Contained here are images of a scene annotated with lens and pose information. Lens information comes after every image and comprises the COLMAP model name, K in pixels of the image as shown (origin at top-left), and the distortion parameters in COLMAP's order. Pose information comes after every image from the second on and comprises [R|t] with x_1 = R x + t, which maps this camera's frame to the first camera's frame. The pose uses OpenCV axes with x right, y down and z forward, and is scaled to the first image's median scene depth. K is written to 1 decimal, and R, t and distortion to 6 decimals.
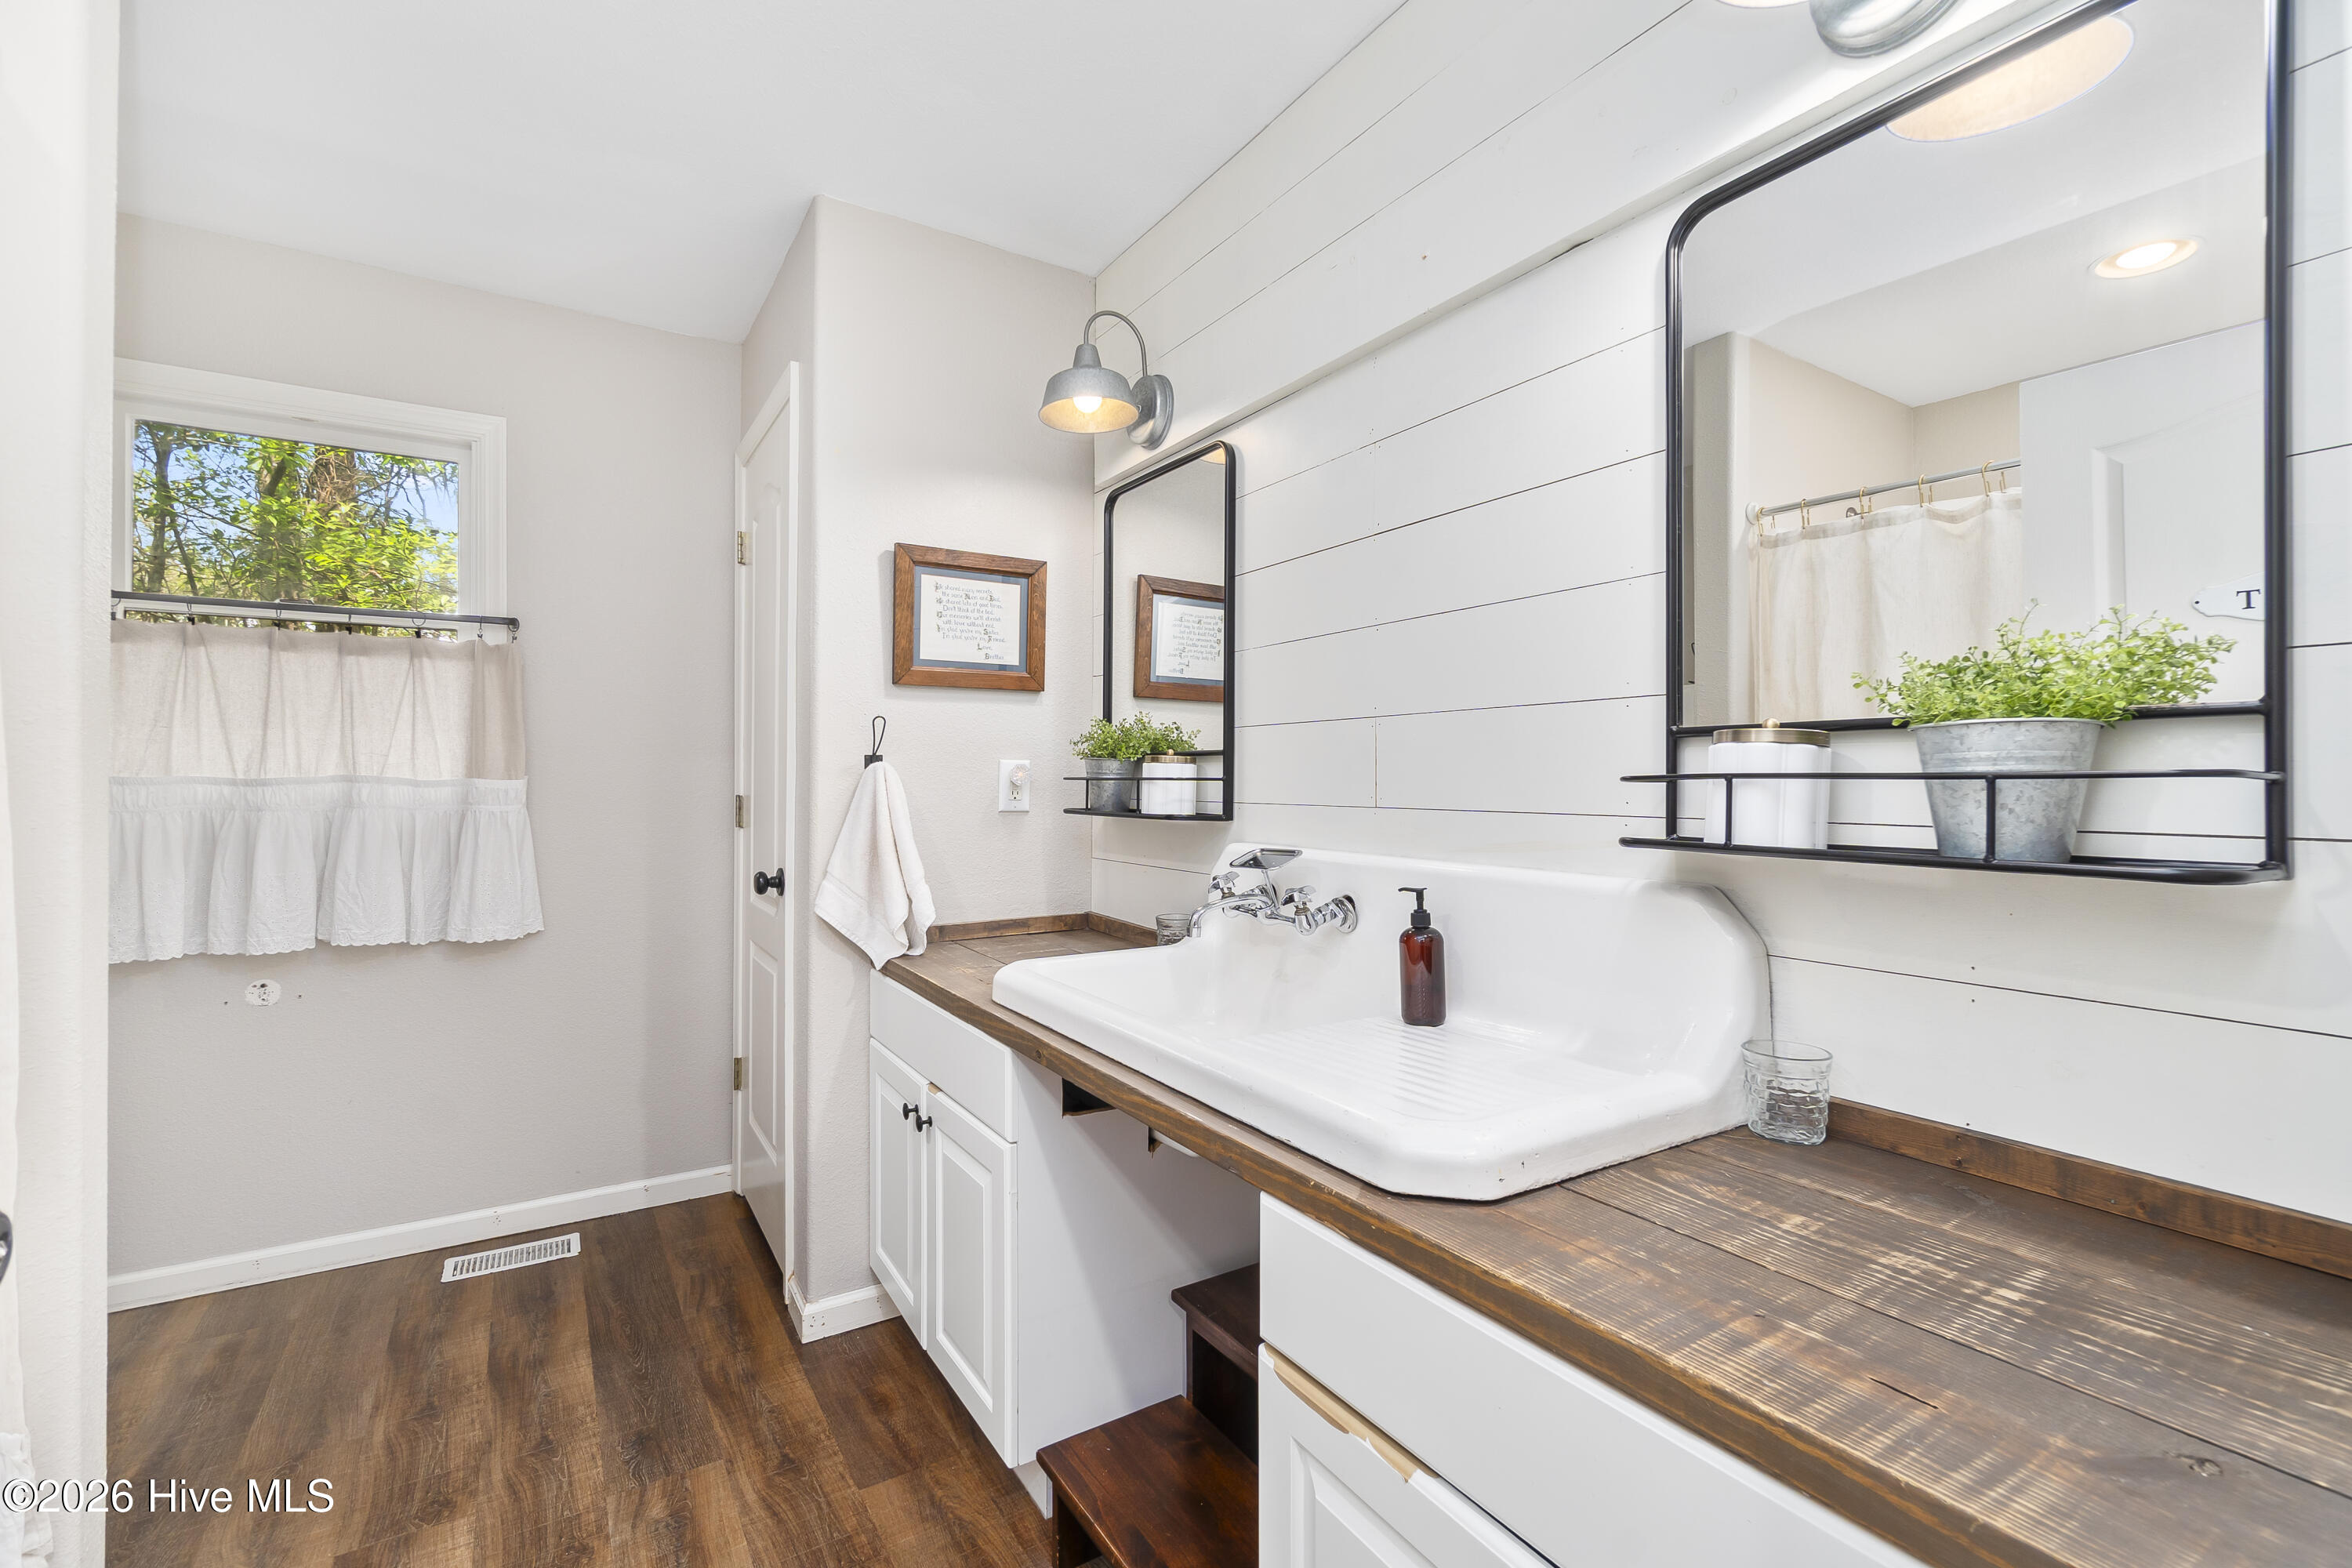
lens RADIAL K [[1011.6, 0, 1166.4], [0, 1011.6, 774.8], [0, 0, 1]] dist [0.000575, 0.000252]
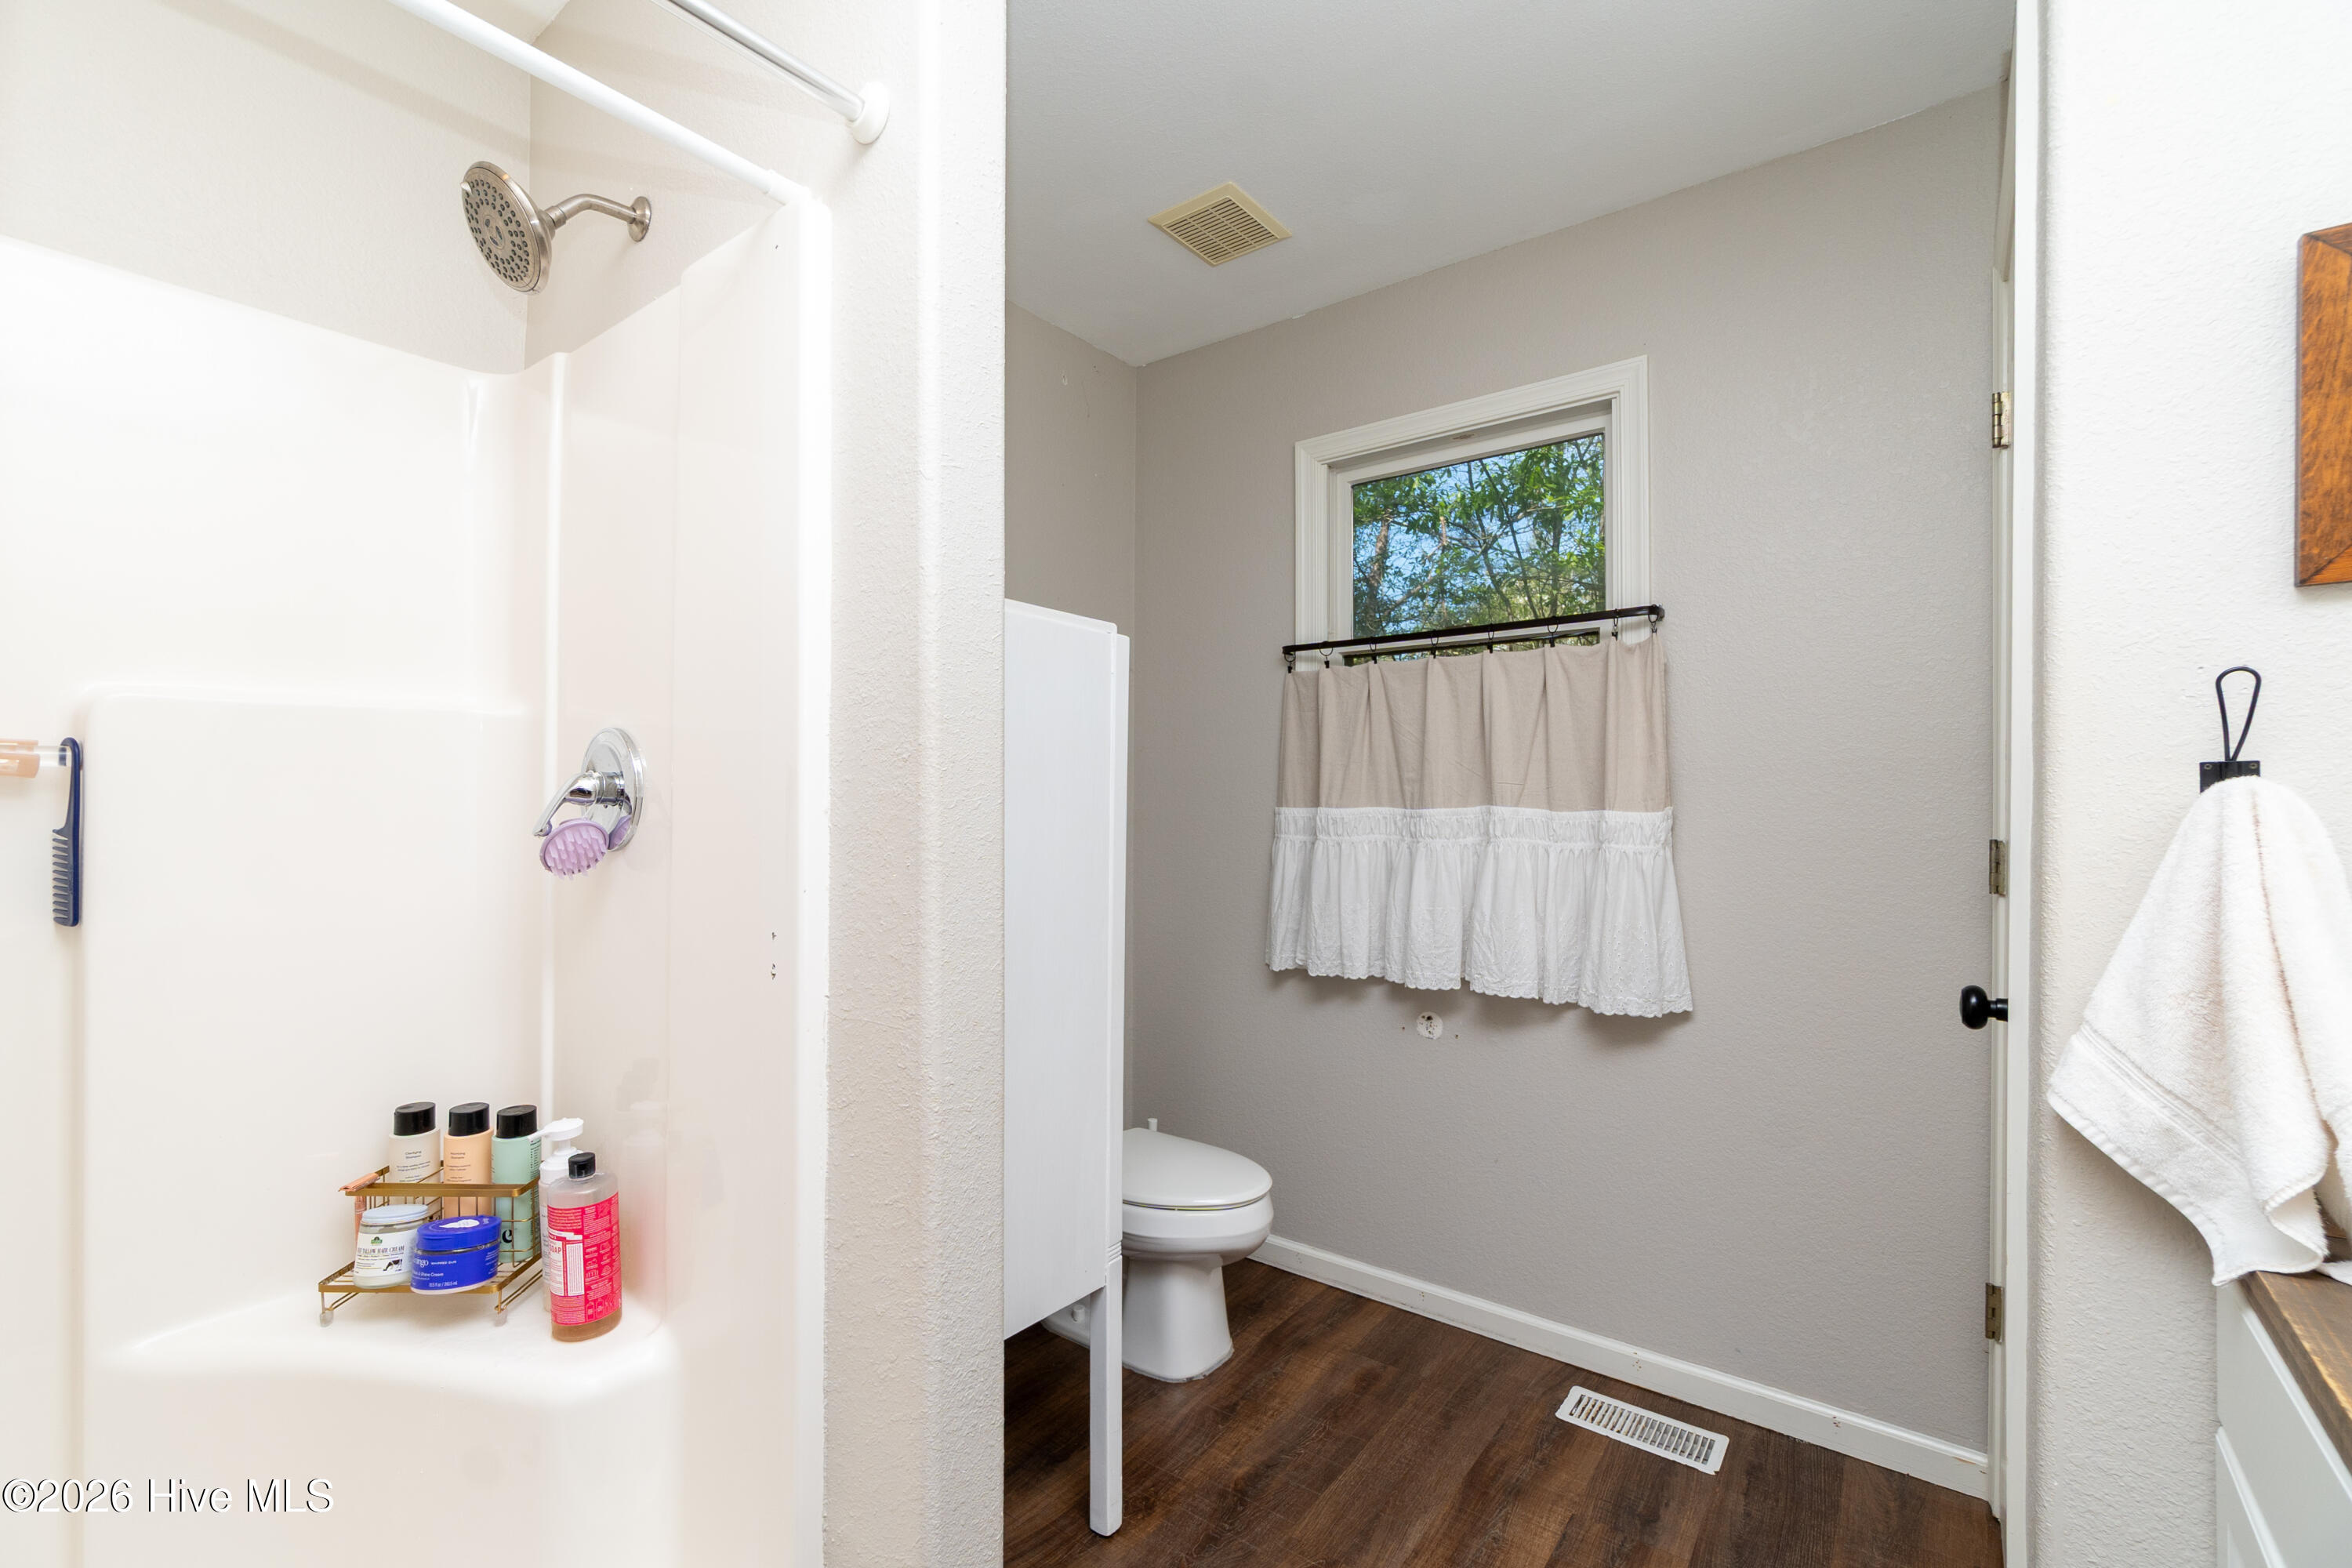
lens RADIAL K [[1030.4, 0, 1144.0], [0, 1030.4, 805.7], [0, 0, 1]] dist [-0.001785, -0.000113]
pose [[0.341282, 0.001004, -0.939961, -0.047000], [0.006747, 0.999971, 0.003518, -0.007160], [0.939937, -0.007543, 0.341265, 0.515468]]
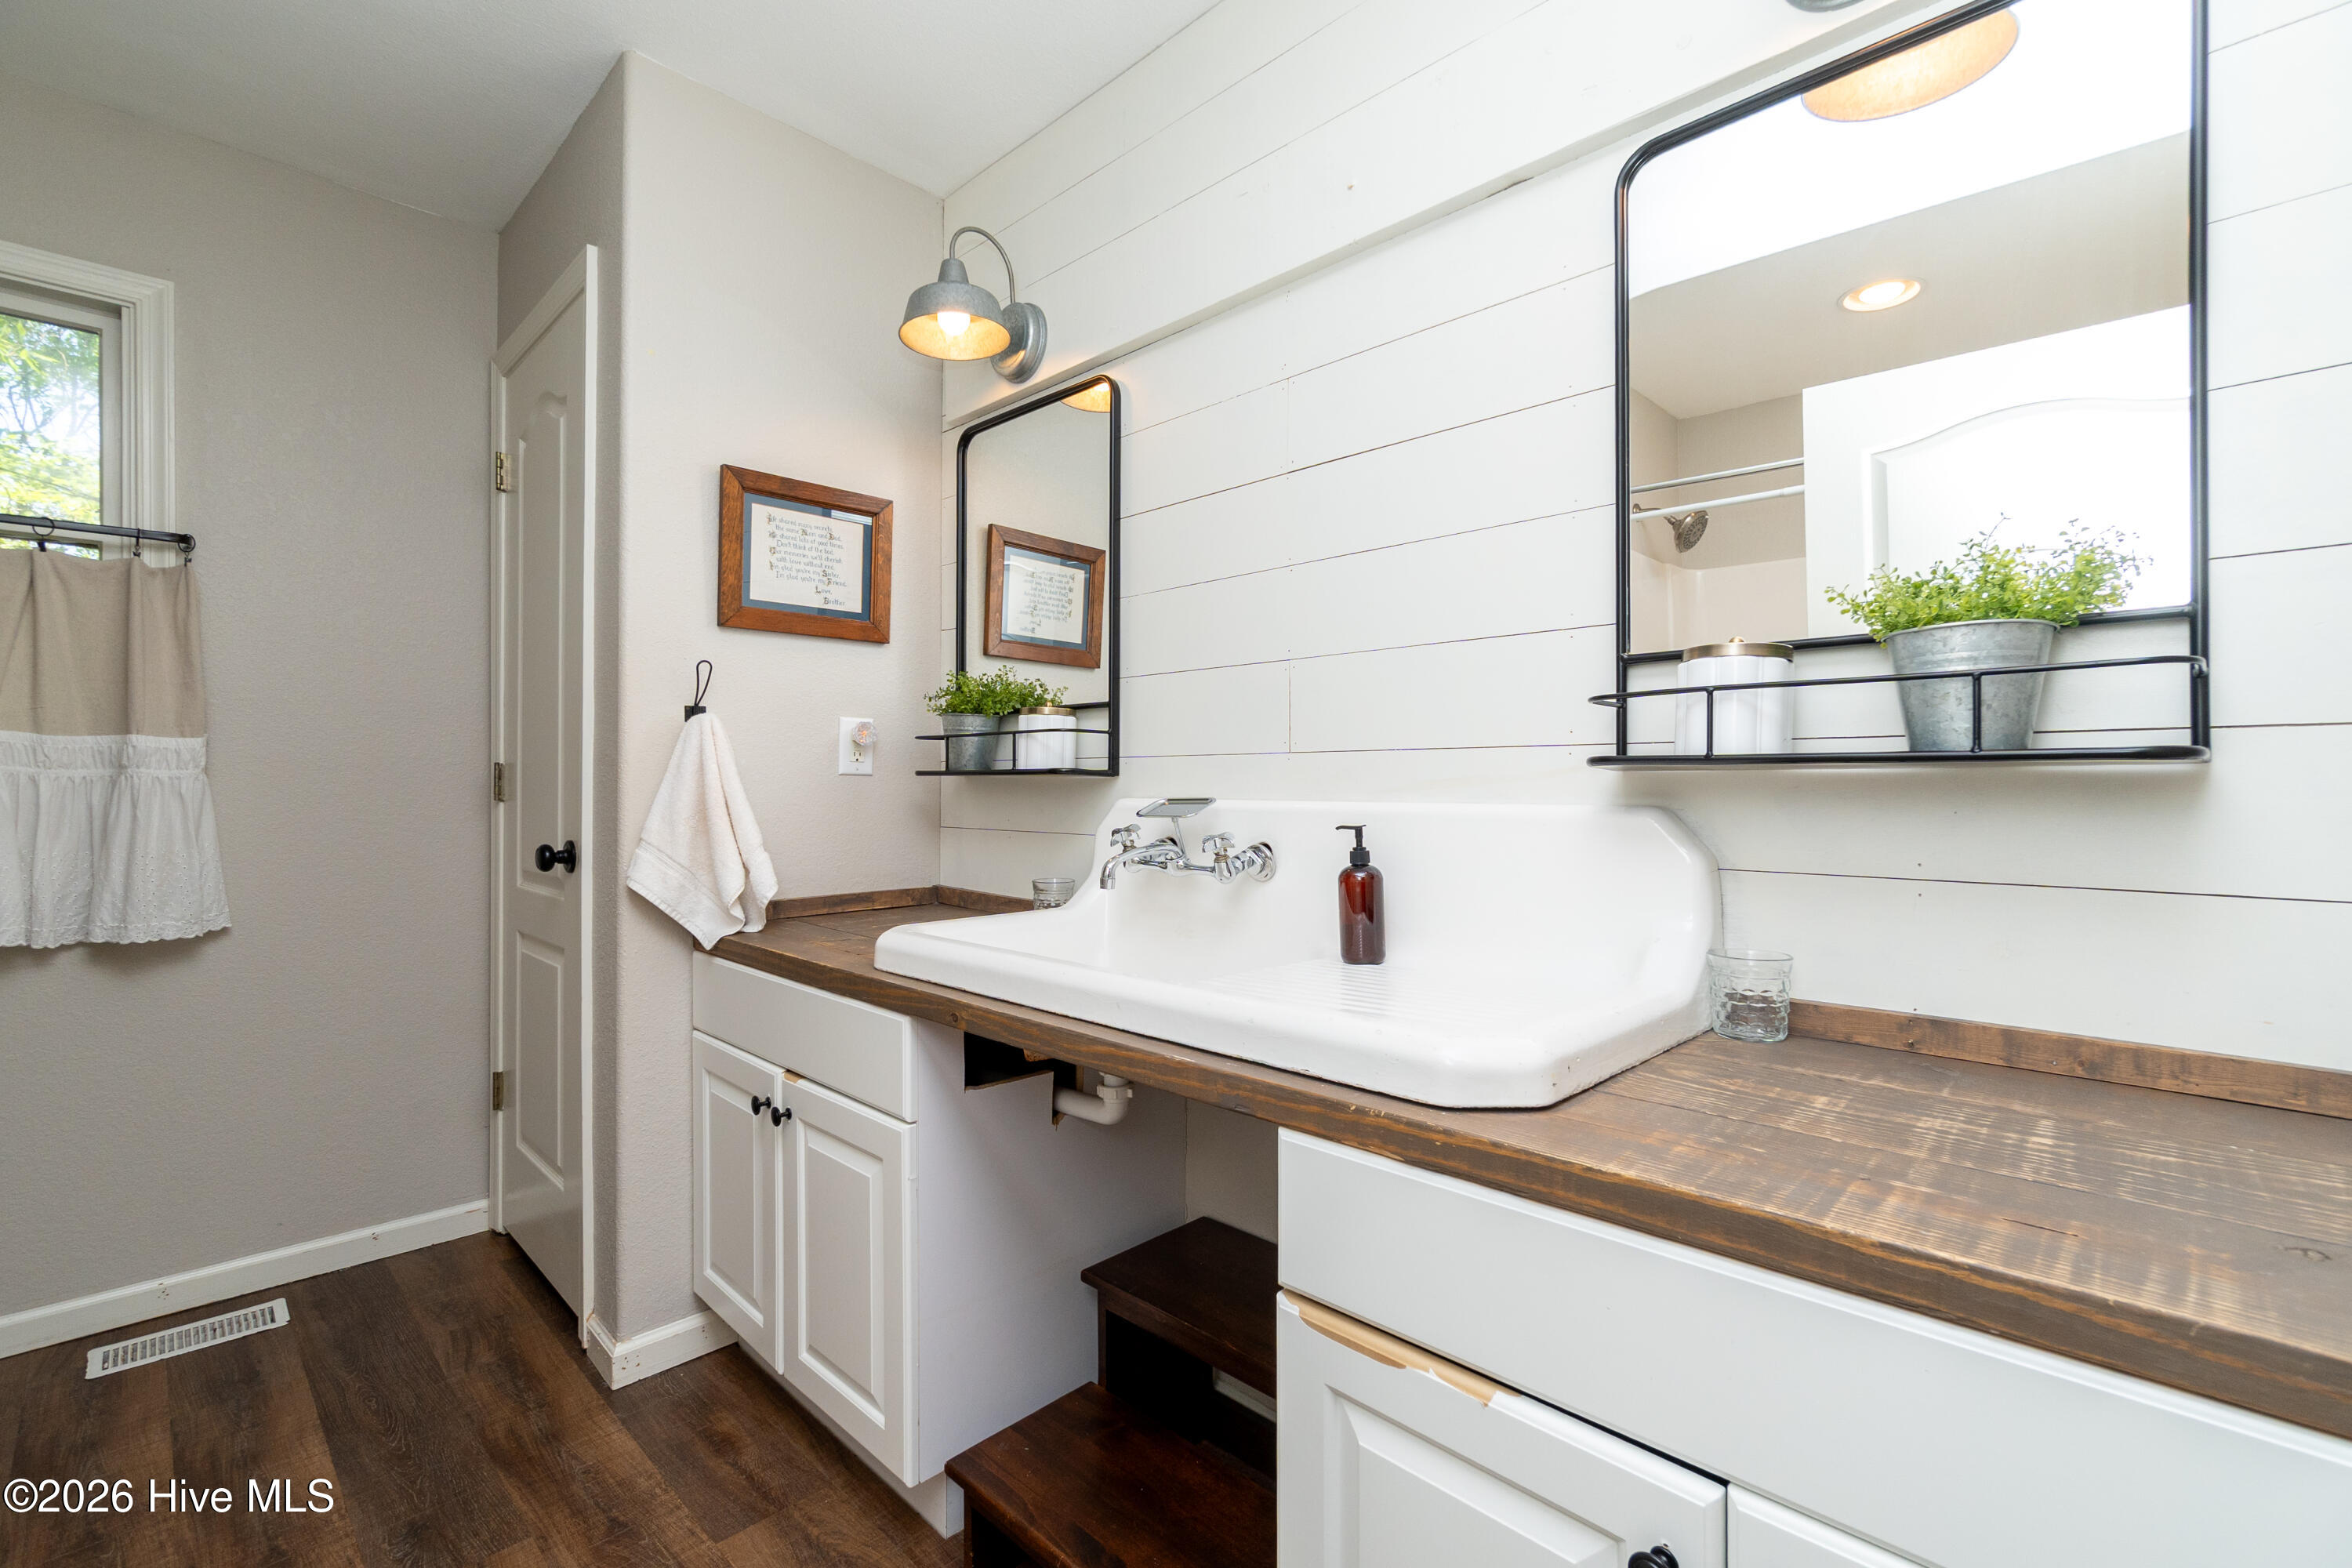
lens RADIAL K [[1018.1, 0, 1164.6], [0, 1018.1, 780.4], [0, 0, 1]] dist [-0.000488, 0.000356]
pose [[0.972744, 0.001107, 0.231879, -0.121549], [-0.001714, 0.999996, 0.002416, 0.050545], [-0.231875, -0.002747, 0.972742, 0.065555]]
